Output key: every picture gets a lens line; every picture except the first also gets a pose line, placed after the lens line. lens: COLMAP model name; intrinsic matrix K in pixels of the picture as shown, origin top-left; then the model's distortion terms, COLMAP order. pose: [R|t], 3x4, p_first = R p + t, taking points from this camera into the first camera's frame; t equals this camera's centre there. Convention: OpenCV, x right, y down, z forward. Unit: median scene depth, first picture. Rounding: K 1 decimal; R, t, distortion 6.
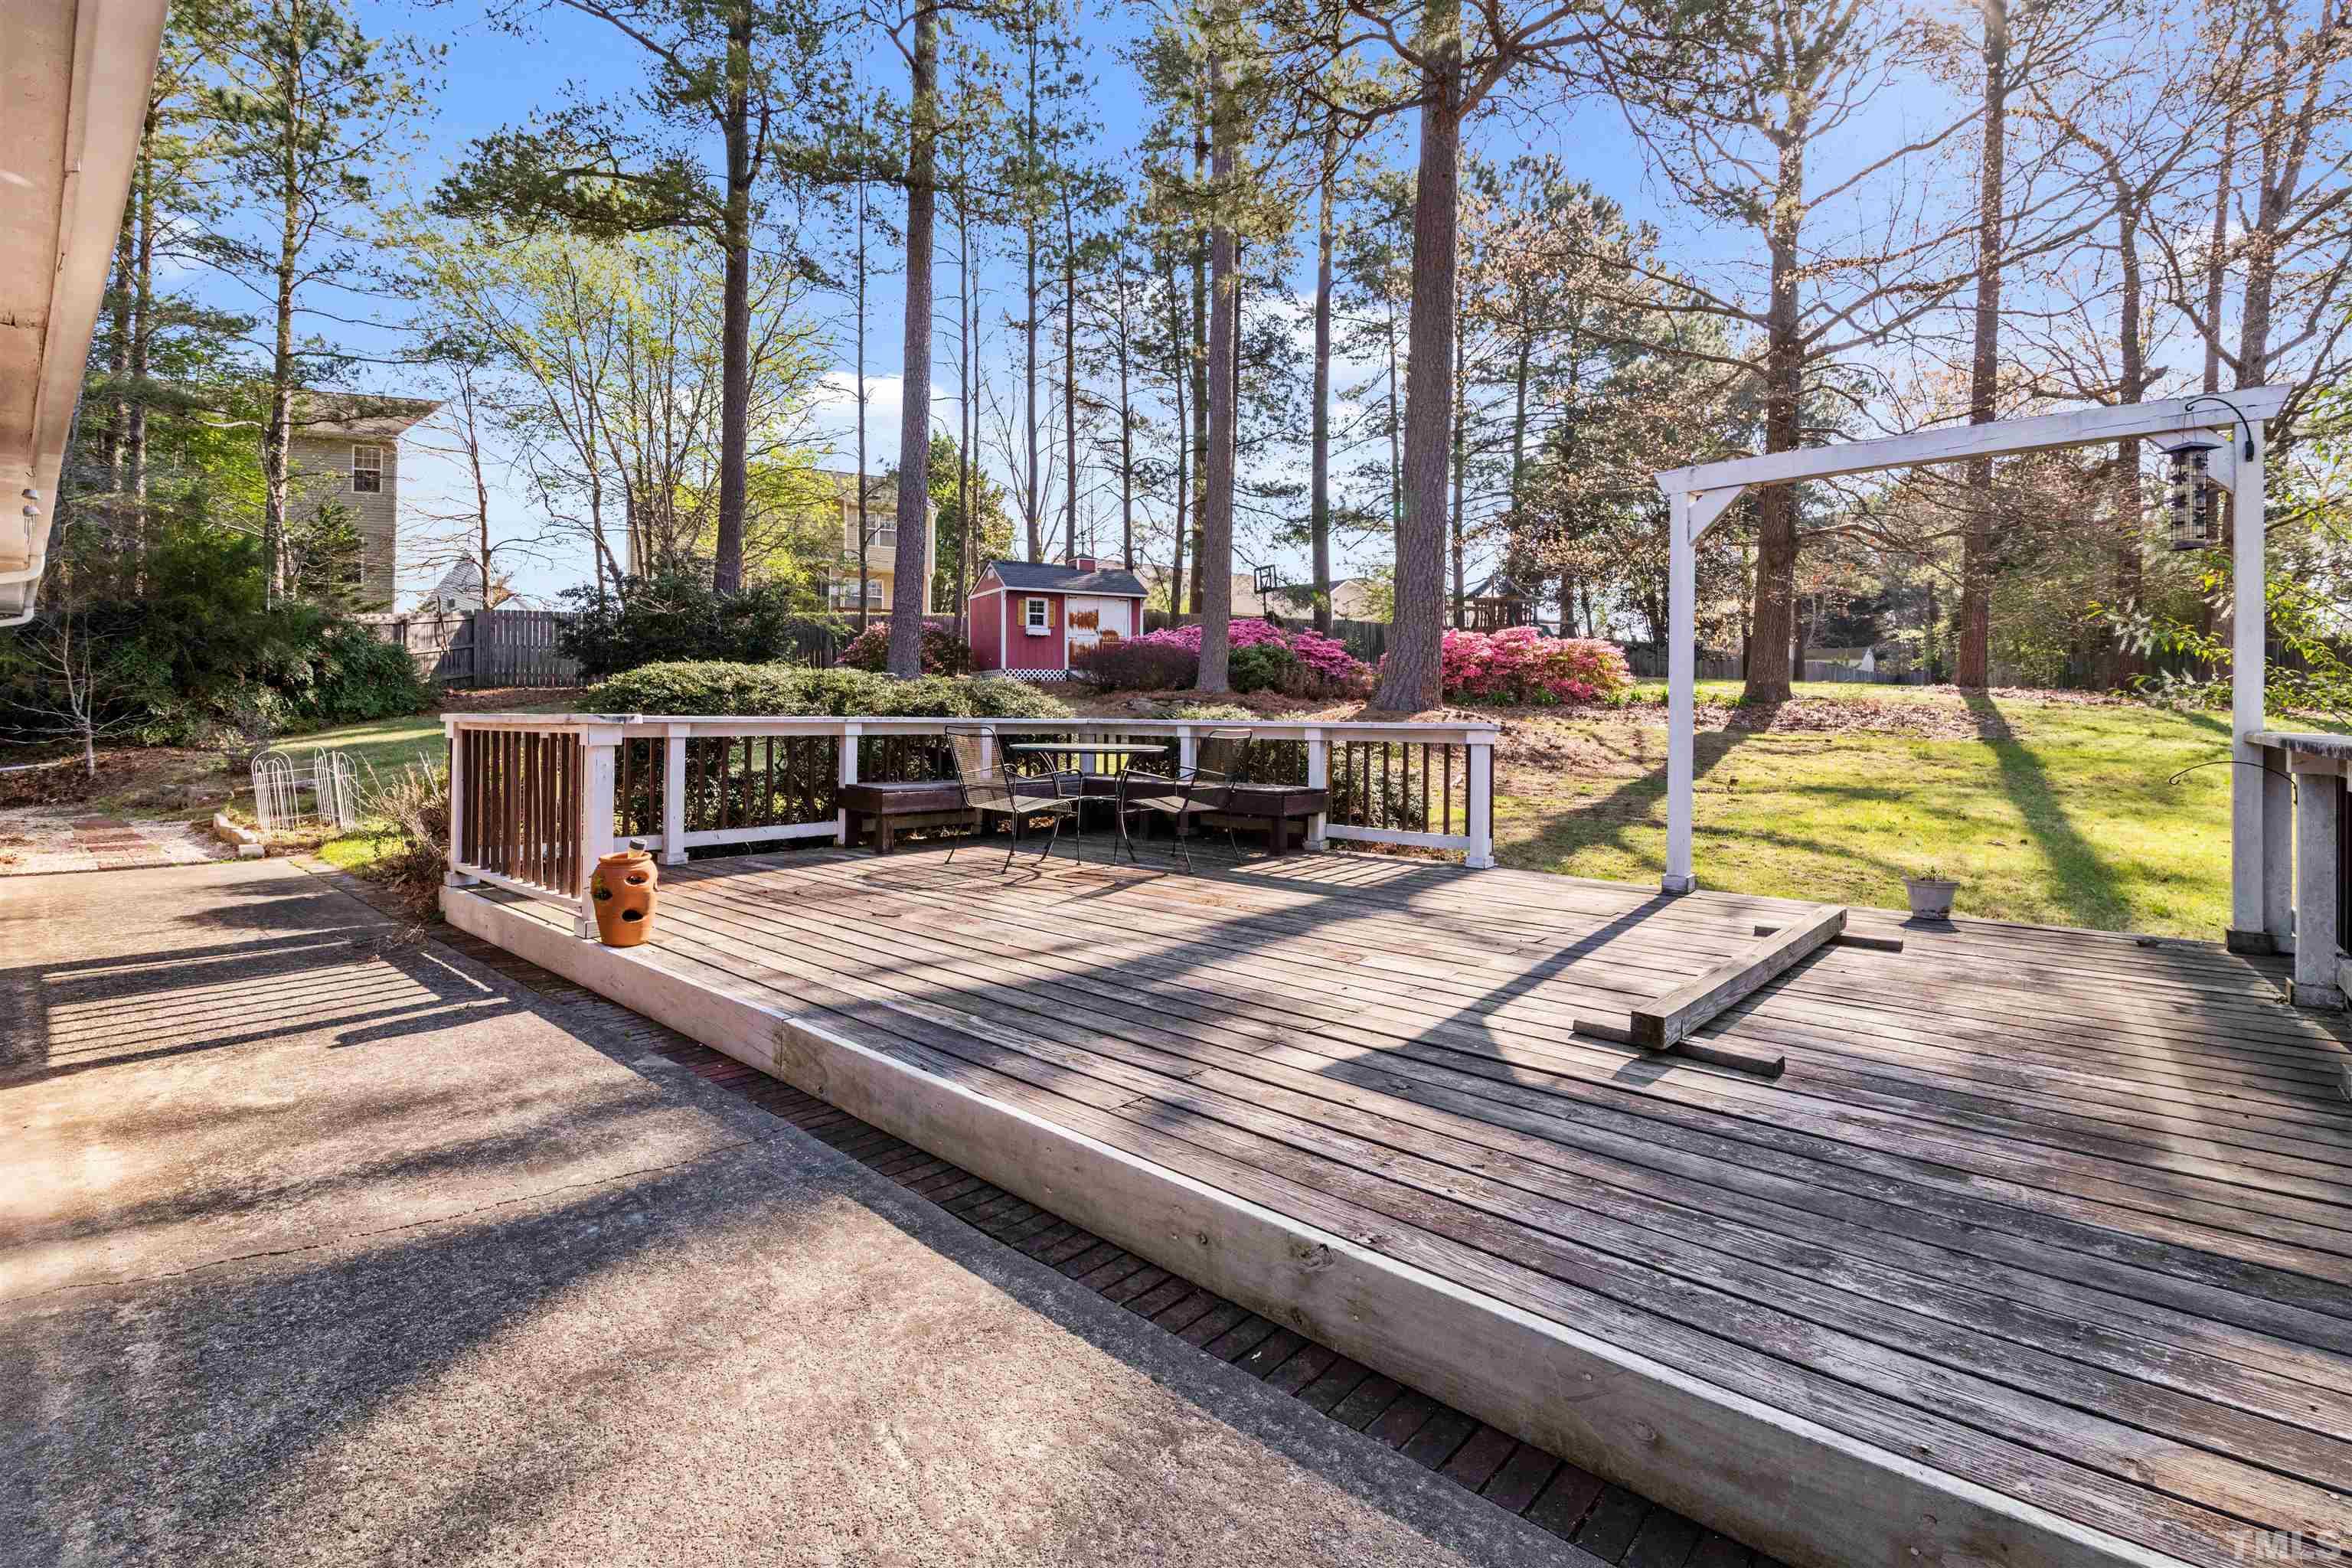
lens RADIAL K [[1038.2, 0, 1170.2], [0, 1038.2, 707.5], [0, 0, 1]] dist [0.000069, -0.000828]
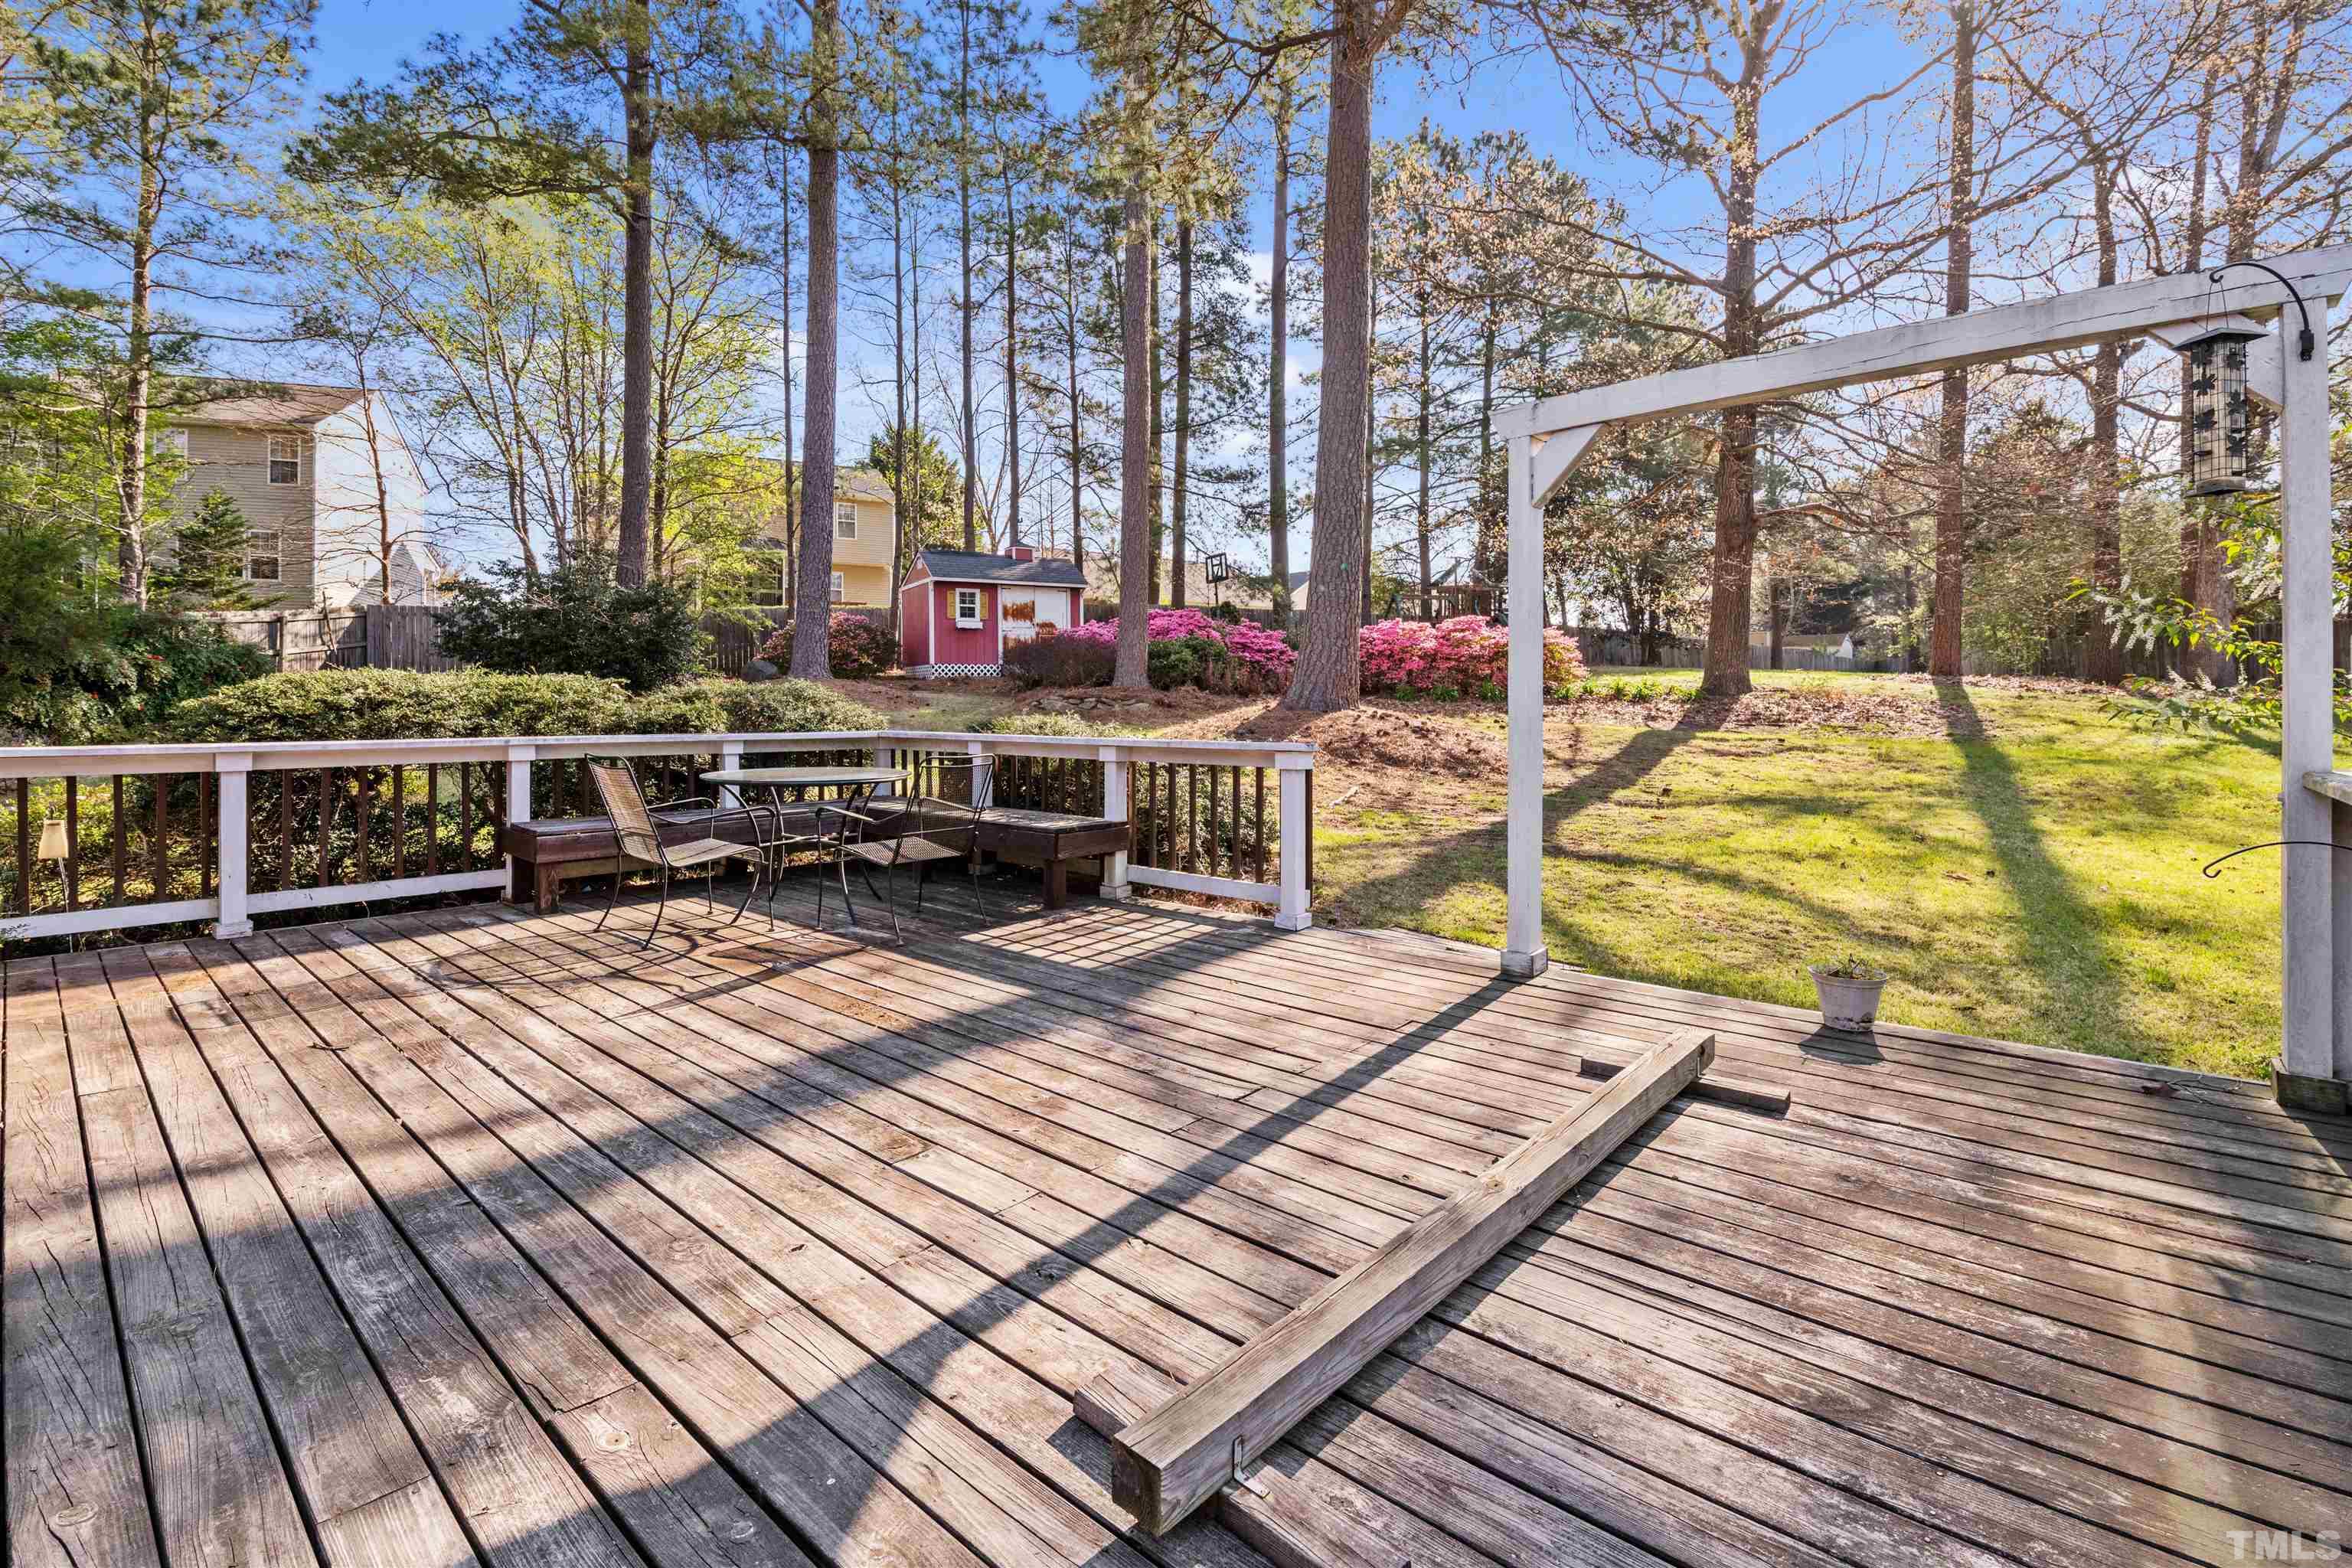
lens RADIAL K [[1024.4, 0, 1180.8], [0, 1024.4, 698.9], [0, 0, 1]] dist [-0.002313, 0.000116]
pose [[0.999903, -0.008293, 0.011189, 0.067286], [0.008278, 0.999965, 0.001440, -0.006059], [-0.011200, -0.001348, 0.999936, 0.076545]]
